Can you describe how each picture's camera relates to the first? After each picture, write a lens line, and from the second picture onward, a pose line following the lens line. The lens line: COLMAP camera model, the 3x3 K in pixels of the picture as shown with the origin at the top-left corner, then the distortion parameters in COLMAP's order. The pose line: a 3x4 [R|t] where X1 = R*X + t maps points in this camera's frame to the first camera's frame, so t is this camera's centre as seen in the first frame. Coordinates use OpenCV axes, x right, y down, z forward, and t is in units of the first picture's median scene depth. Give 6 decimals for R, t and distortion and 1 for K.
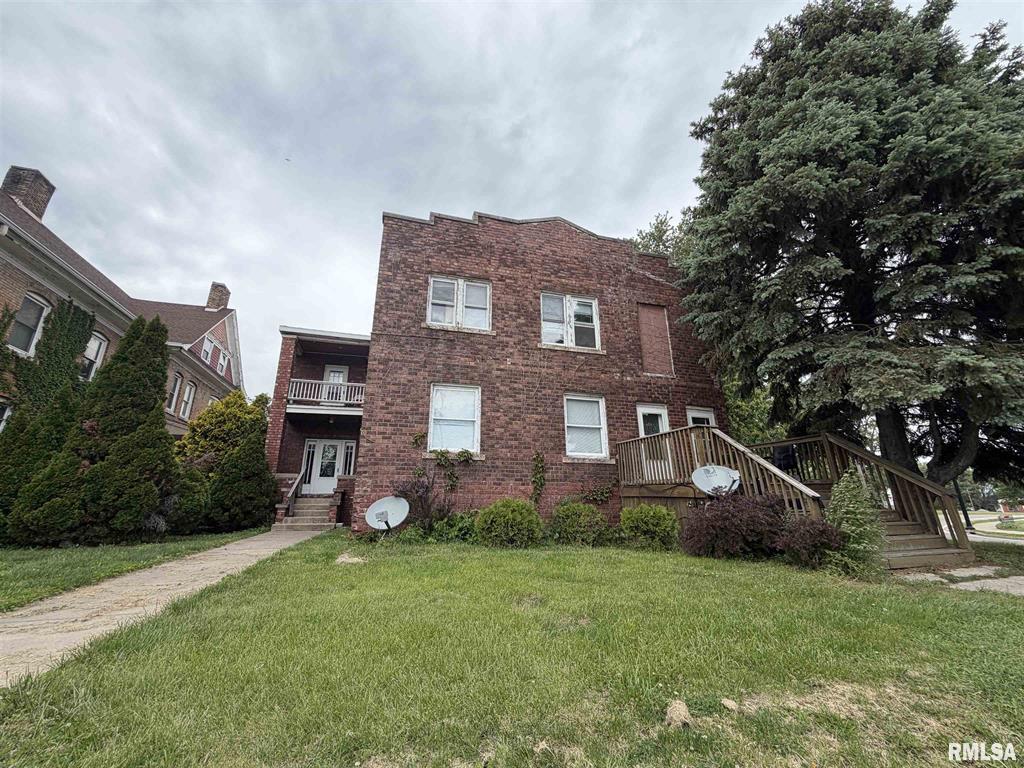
lens RADIAL K [[409.3, 0, 513.4], [0, 409.3, 381.9], [0, 0, 1]] dist [-0.002252, 0.000505]
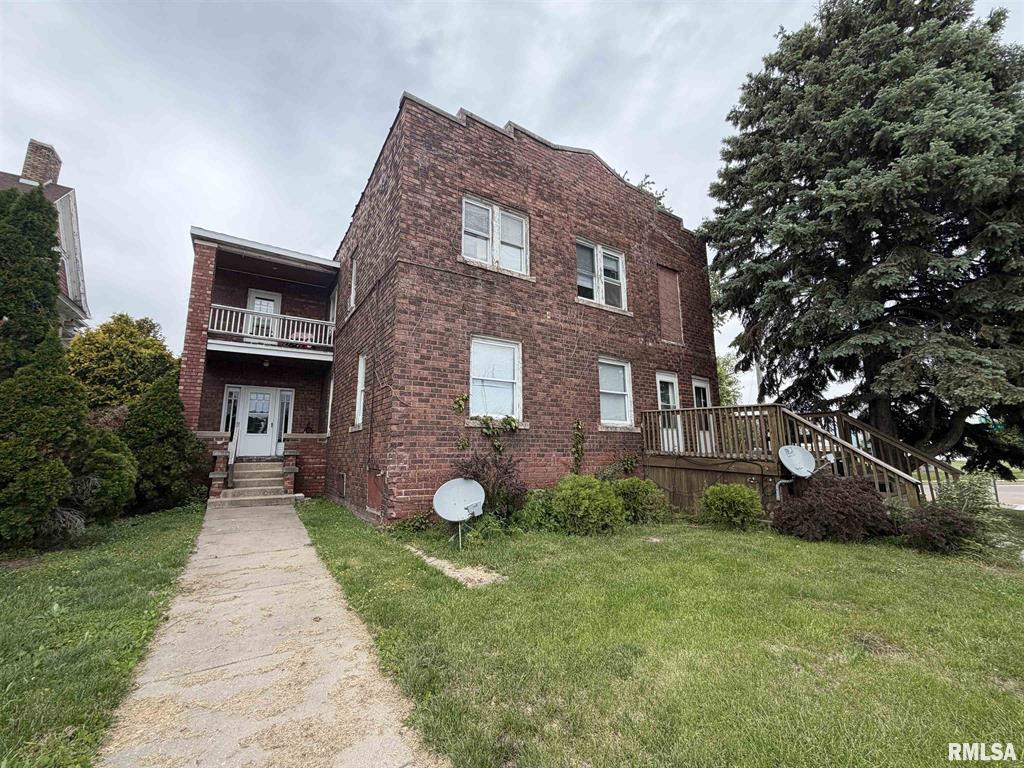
lens RADIAL K [[409.3, 0, 510.9], [0, 409.3, 382.1], [0, 0, 1]] dist [-0.002252, 0.000505]
pose [[0.954205, 0.050590, 0.294844, -0.318485], [-0.089527, 0.988718, 0.120091, -0.006506], [-0.285442, -0.140988, 0.947969, 0.175093]]
